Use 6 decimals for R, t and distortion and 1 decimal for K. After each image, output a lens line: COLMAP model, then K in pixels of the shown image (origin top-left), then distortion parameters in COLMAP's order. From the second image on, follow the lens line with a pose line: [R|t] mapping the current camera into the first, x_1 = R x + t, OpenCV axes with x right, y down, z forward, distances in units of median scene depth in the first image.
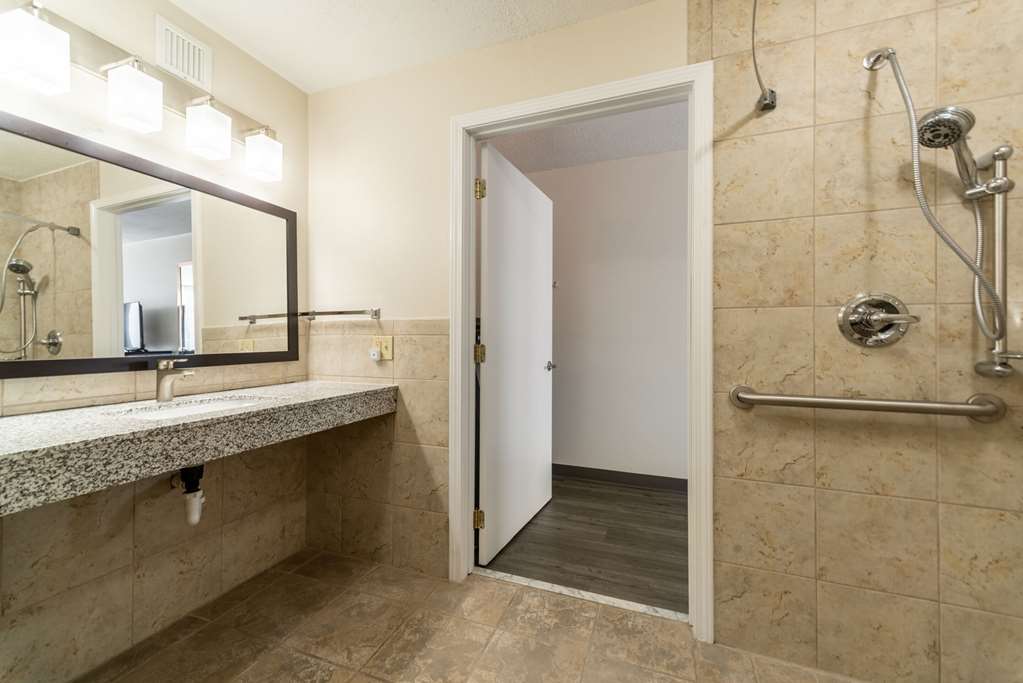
lens RADIAL K [[406.9, 0, 510.8], [0, 406.9, 337.4], [0, 0, 1]] dist [0.003490, 0.000630]
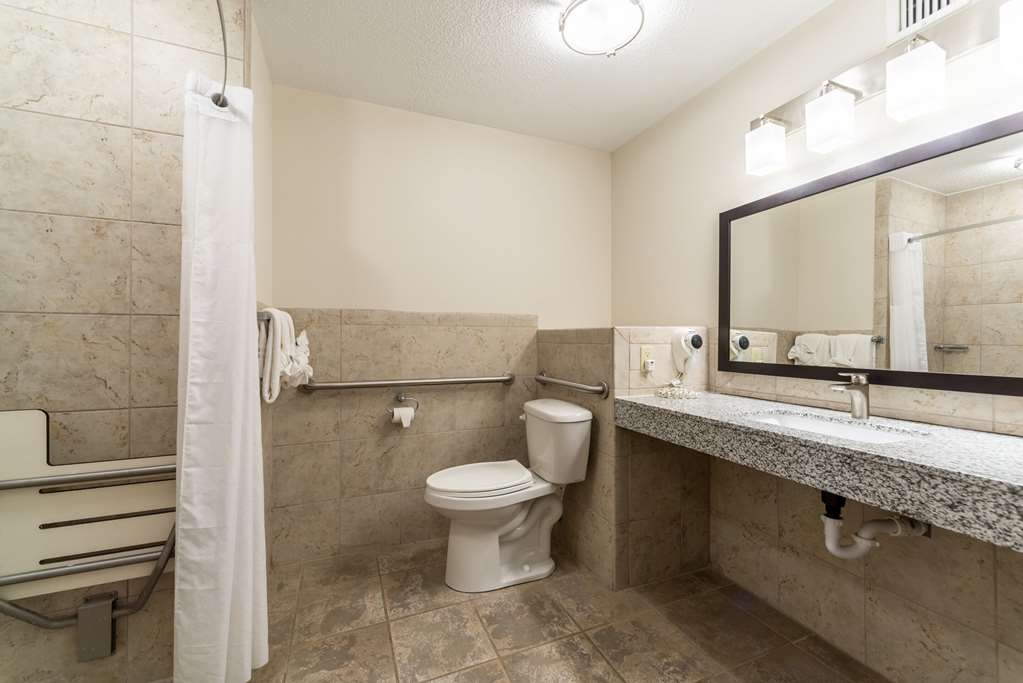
lens RADIAL K [[406.9, 0, 512.0], [0, 406.9, 339.6], [0, 0, 1]] dist [0.003490, 0.000630]
pose [[-0.714969, -0.006880, -0.699123, 0.394745], [-0.007421, 0.999970, -0.002252, -0.015601], [0.699117, 0.003578, -0.714998, 1.186367]]
